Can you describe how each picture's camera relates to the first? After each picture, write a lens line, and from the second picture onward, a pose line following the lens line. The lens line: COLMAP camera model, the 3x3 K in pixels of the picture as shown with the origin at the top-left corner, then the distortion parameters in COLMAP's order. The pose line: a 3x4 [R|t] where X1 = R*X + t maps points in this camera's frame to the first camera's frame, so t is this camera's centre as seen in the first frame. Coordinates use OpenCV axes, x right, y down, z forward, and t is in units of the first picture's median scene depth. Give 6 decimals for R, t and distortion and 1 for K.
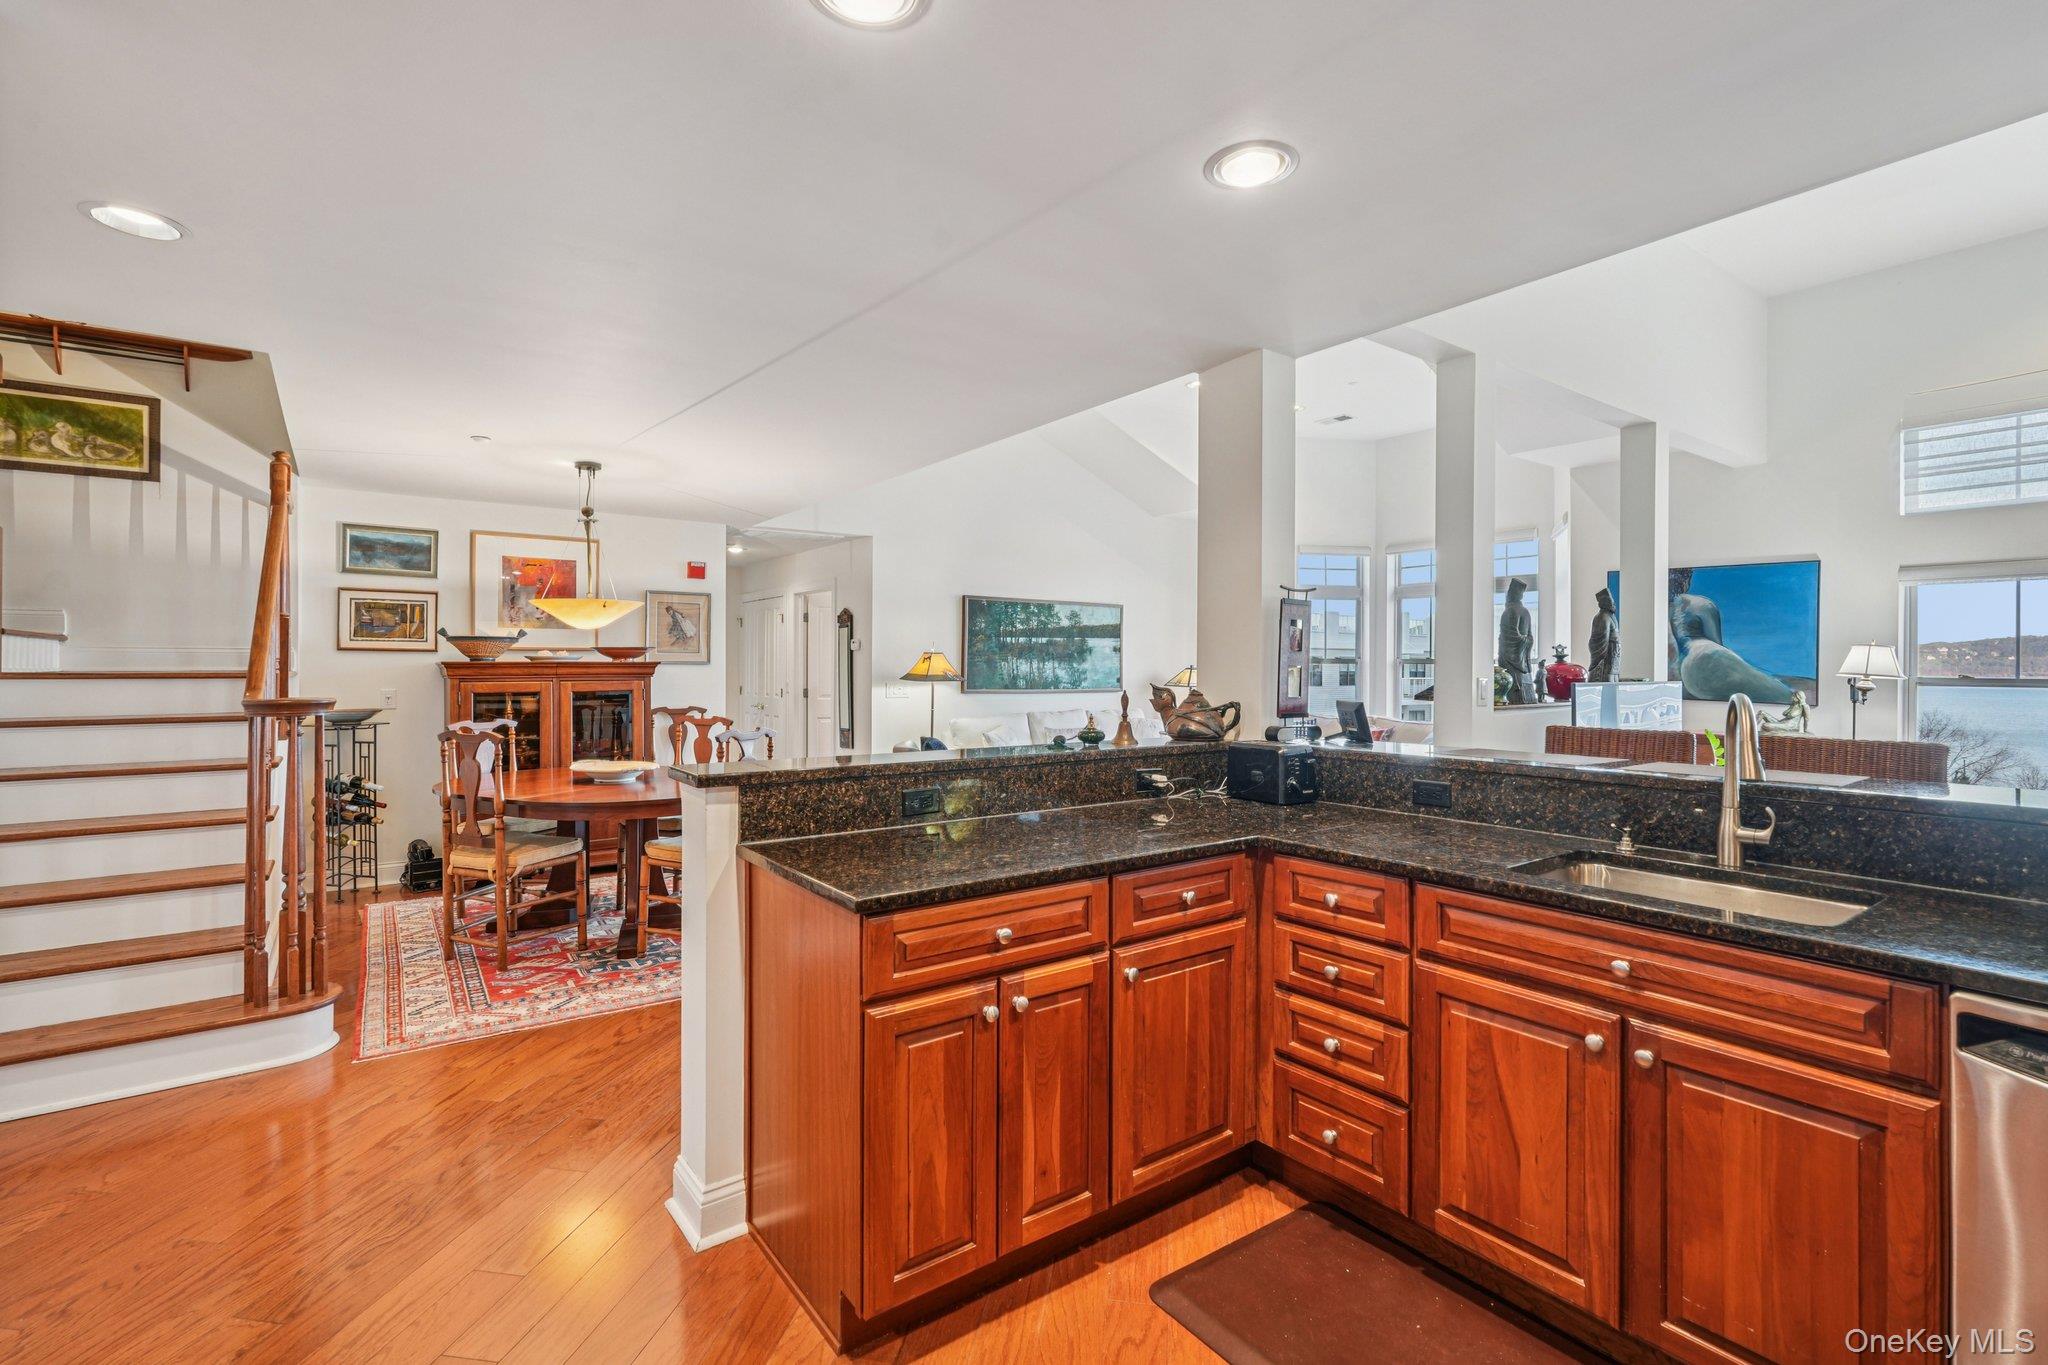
lens RADIAL K [[938.9, 0, 1014.6], [0, 938.9, 667.4], [0, 0, 1]] dist [-0.001655, 0.001184]
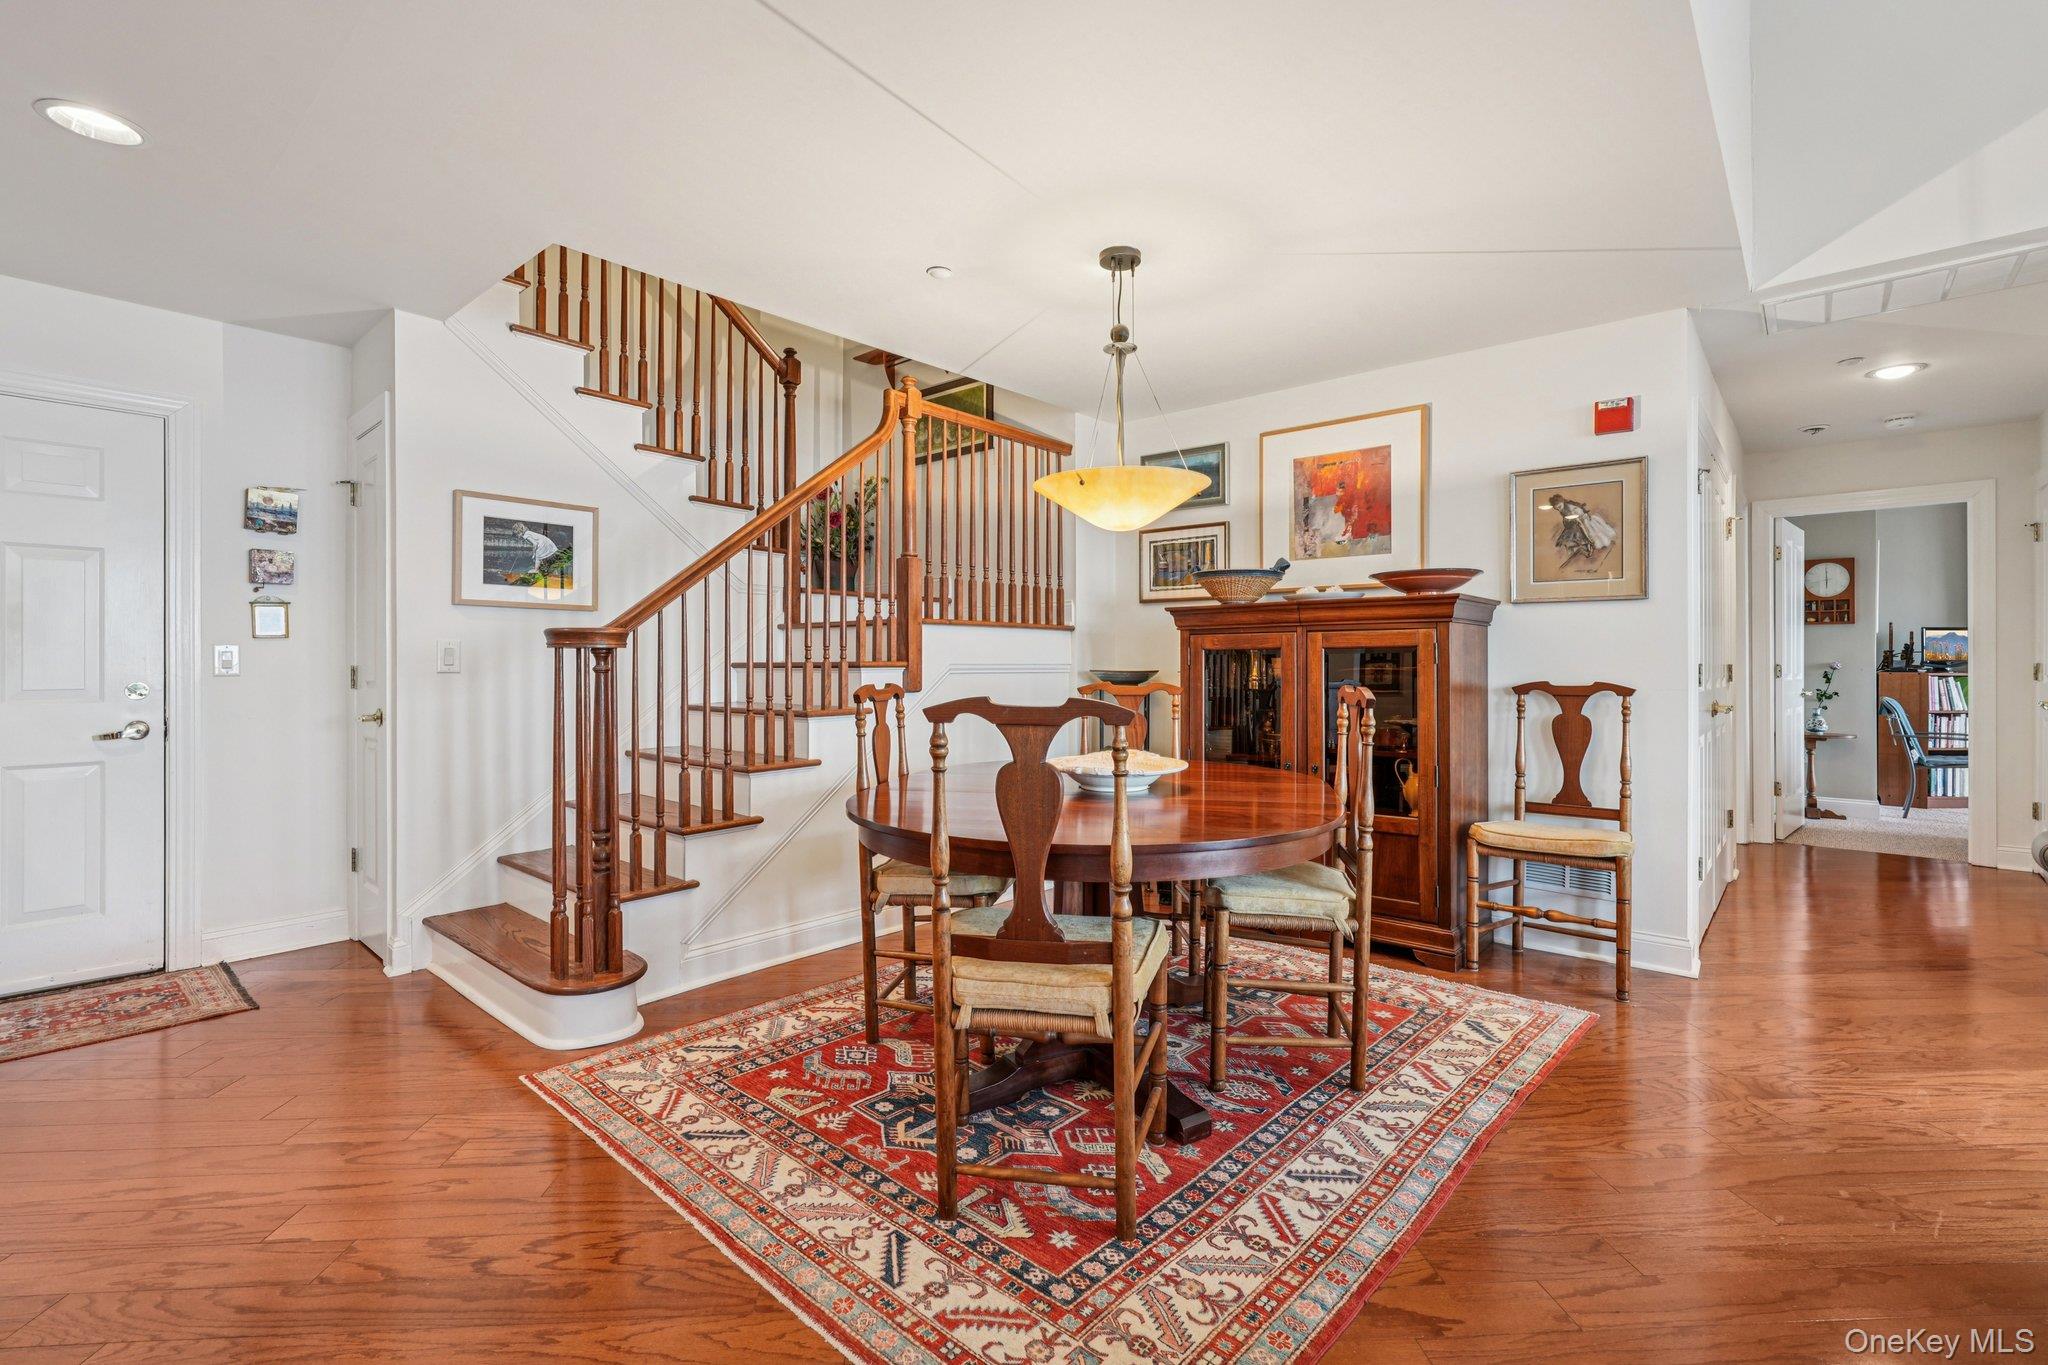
lens RADIAL K [[918.8, 0, 1021.1], [0, 918.8, 658.4], [0, 0, 1]] dist [-0.001649, -0.000097]
pose [[0.224572, -0.003024, -0.974453, 0.223136], [-0.000603, 0.999995, -0.003243, 0.090405], [0.974457, 0.001316, 0.224569, 1.734435]]
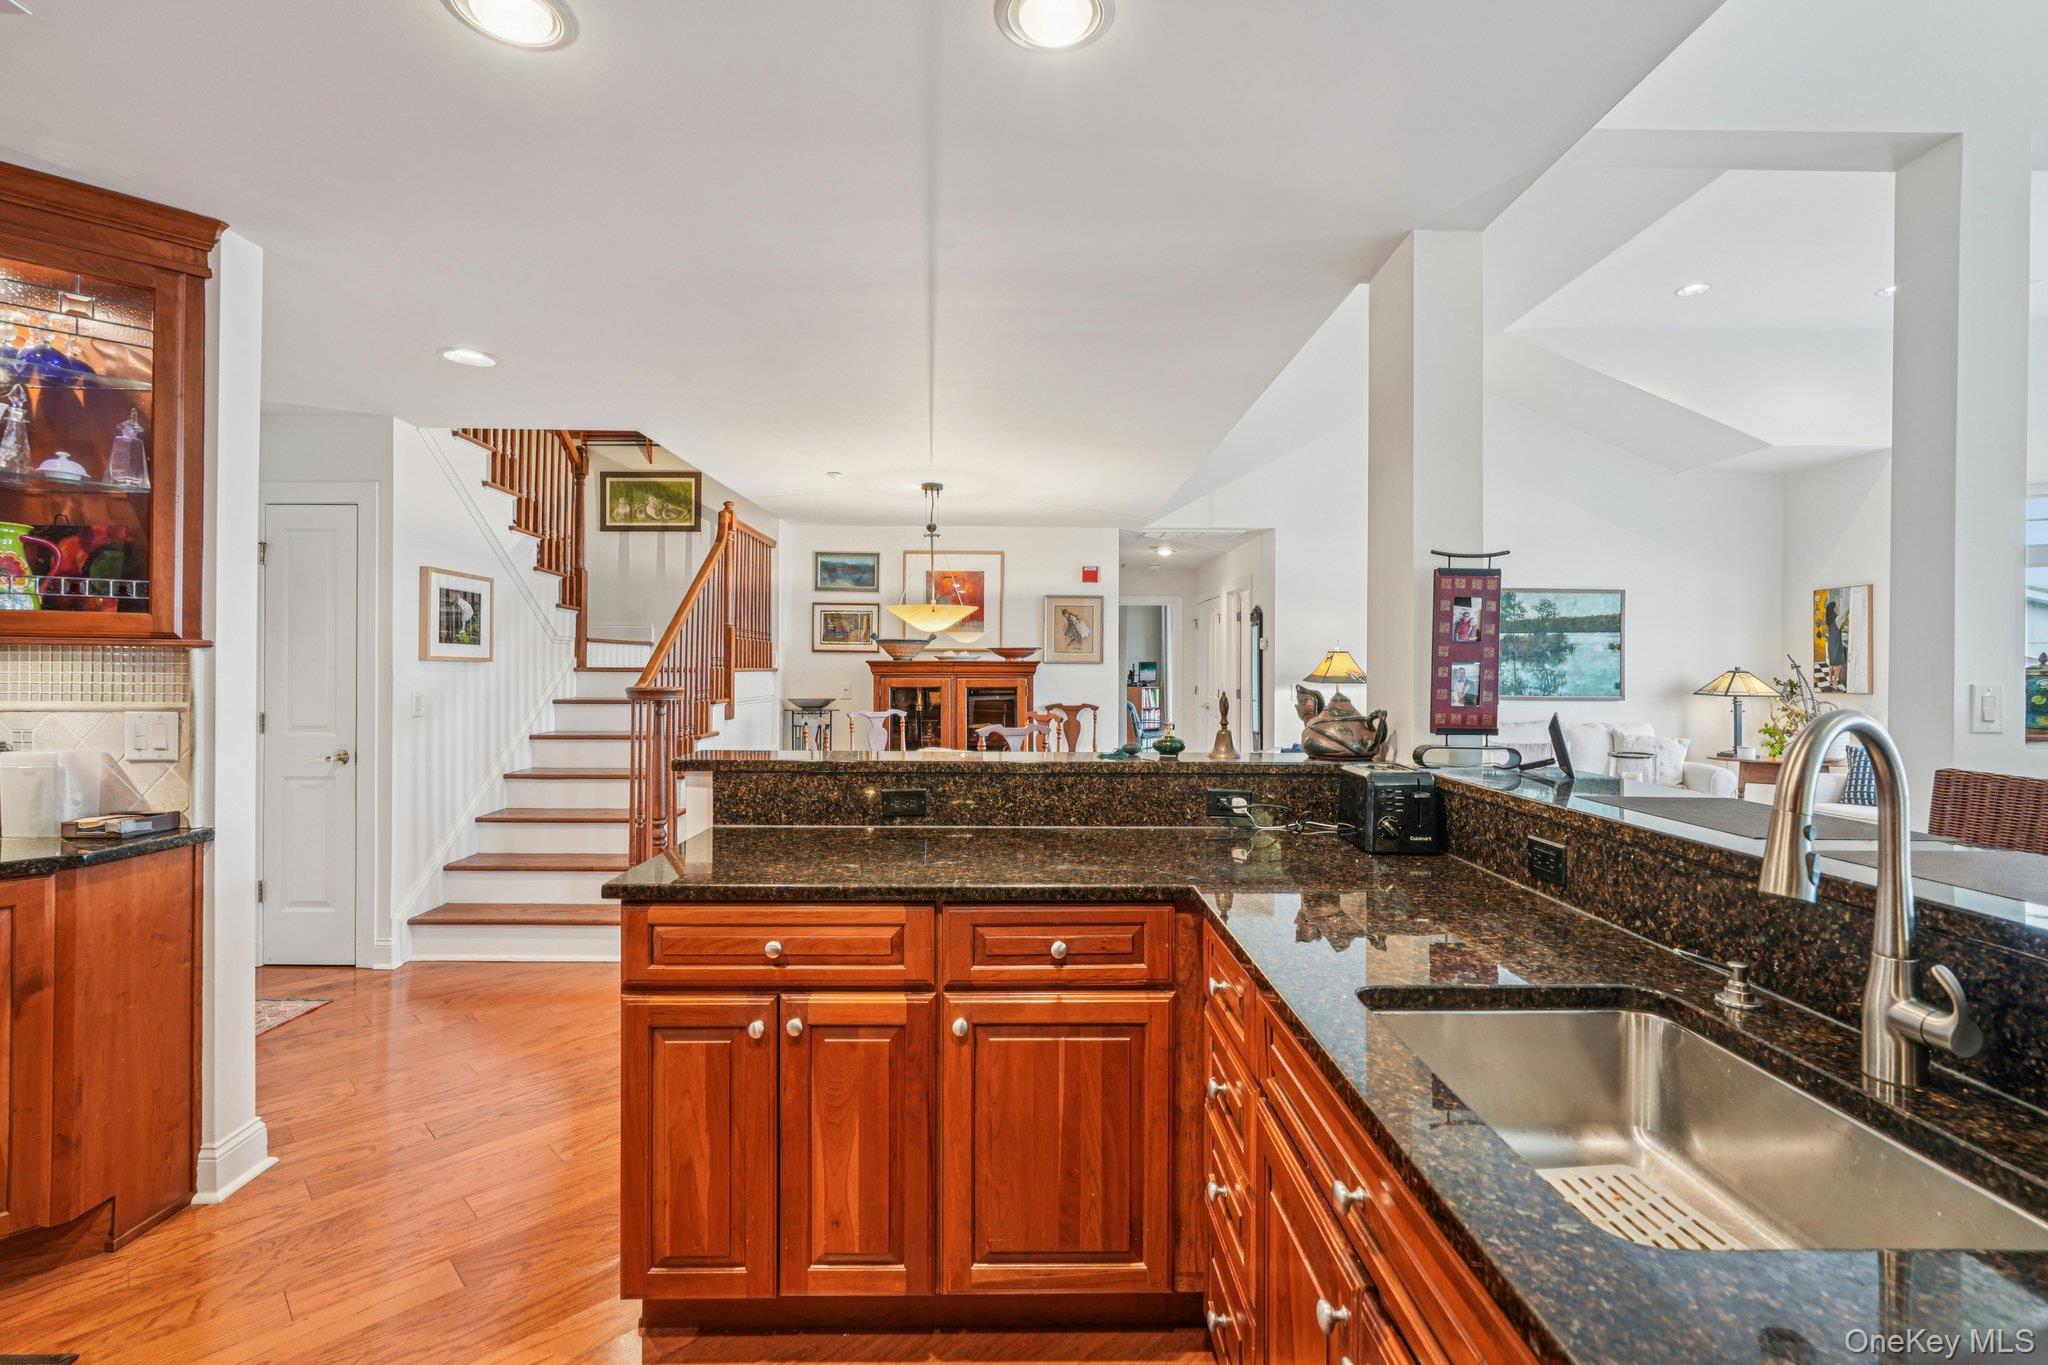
lens RADIAL K [[932.2, 0, 1026.3], [0, 932.2, 658.1], [0, 0, 1]] dist [-0.014495, 0.008943]
pose [[0.818969, -0.002221, -0.573834, 0.602901], [-0.004928, 0.999928, -0.010904, 0.006170], [0.573817, 0.011758, 0.818899, 0.324025]]
